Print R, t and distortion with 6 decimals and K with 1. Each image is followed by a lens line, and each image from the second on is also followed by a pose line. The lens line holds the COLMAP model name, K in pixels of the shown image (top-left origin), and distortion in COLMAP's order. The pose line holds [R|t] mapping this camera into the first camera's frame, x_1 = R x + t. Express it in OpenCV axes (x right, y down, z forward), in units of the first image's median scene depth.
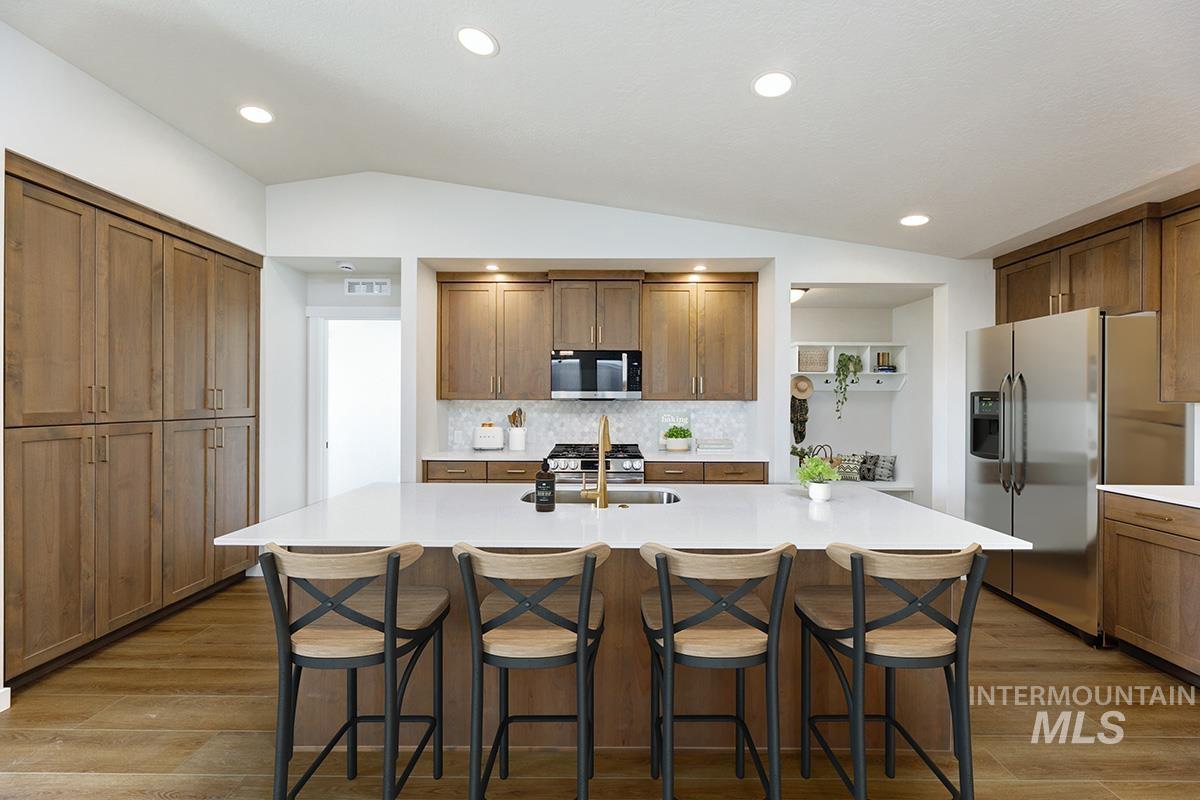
lens RADIAL K [[486.0, 0, 613.6], [0, 486.0, 402.3], [0, 0, 1]] dist [-0.007276, -0.000172]
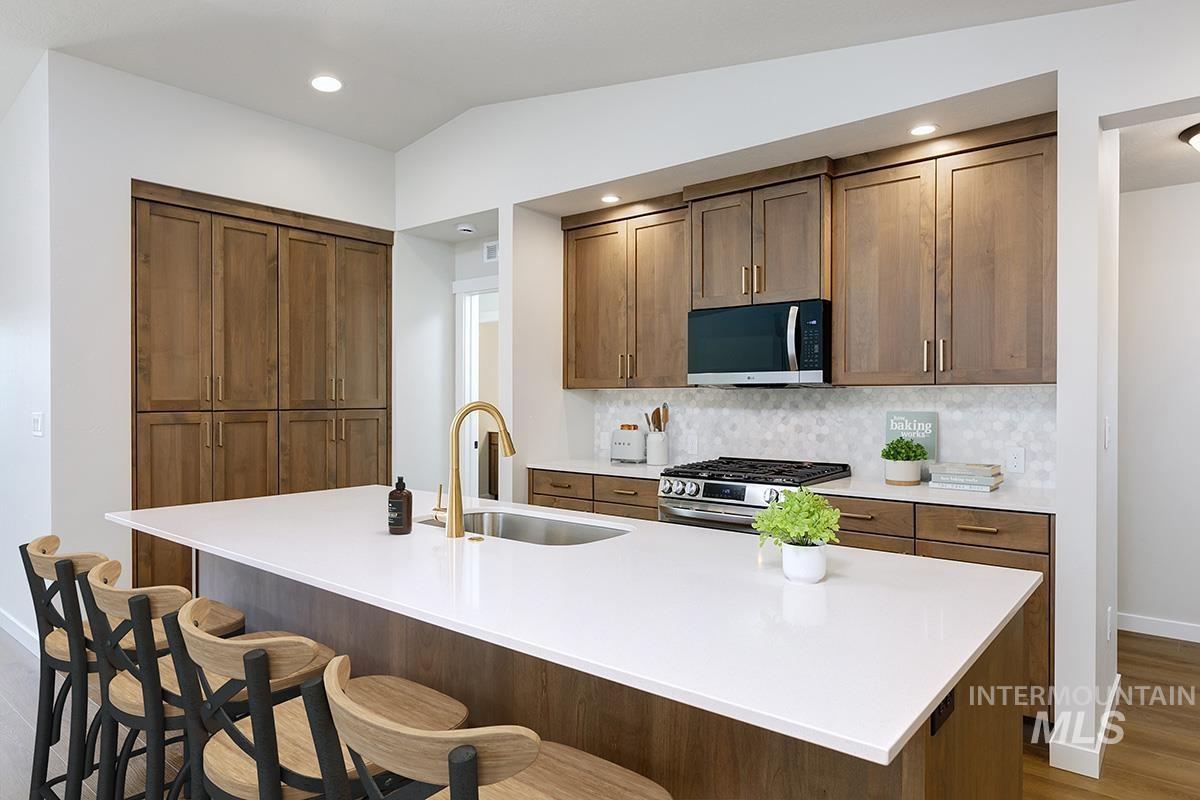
lens RADIAL K [[736.9, 0, 606.9], [0, 736.9, 402.1], [0, 0, 1]] dist [-0.001938, 0.001818]
pose [[0.768654, 0.000709, -0.639664, 0.442915], [0.000497, 0.999998, 0.001705, 0.014268], [0.639664, -0.001629, 0.768653, 0.186185]]
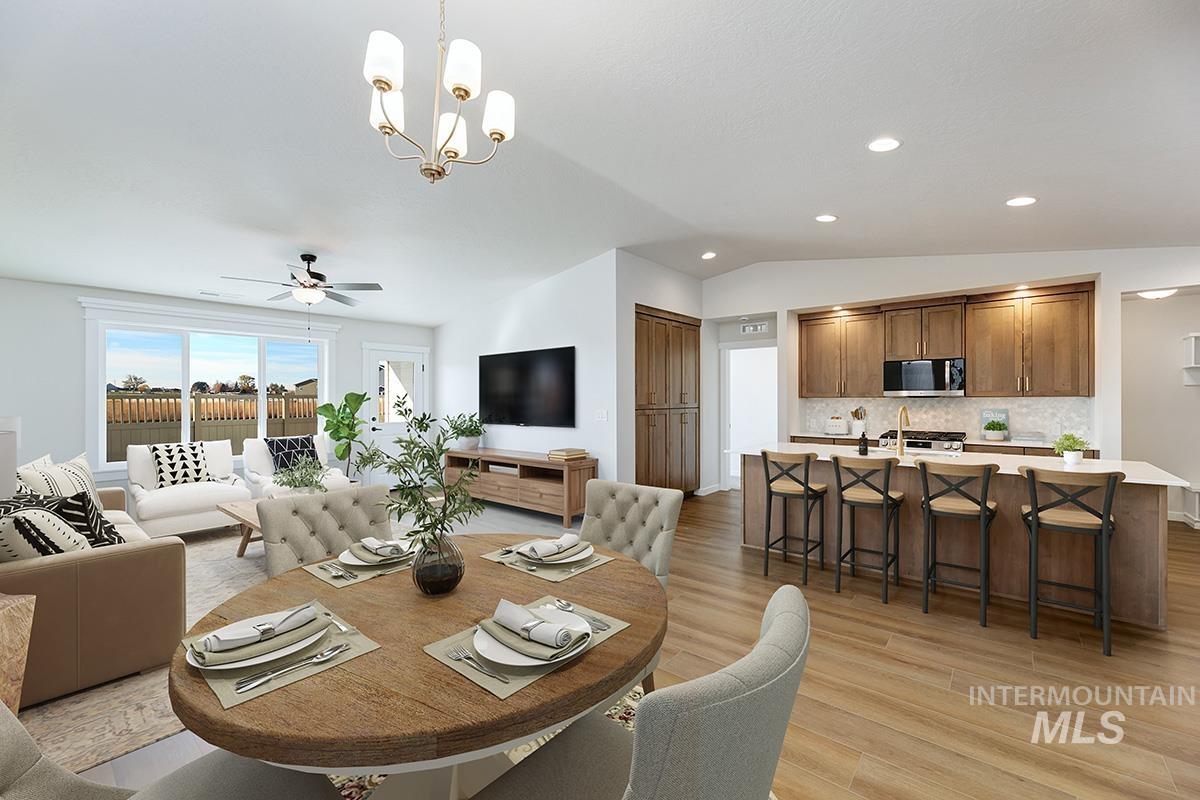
lens RADIAL K [[486.0, 0, 604.0], [0, 486.0, 389.2], [0, 0, 1]] dist [-0.007276, -0.000172]
pose [[0.777676, -0.015143, -0.628483, 0.126532], [0.007676, 0.999864, -0.014594, -0.015136], [0.628618, 0.006525, 0.777687, -0.612742]]
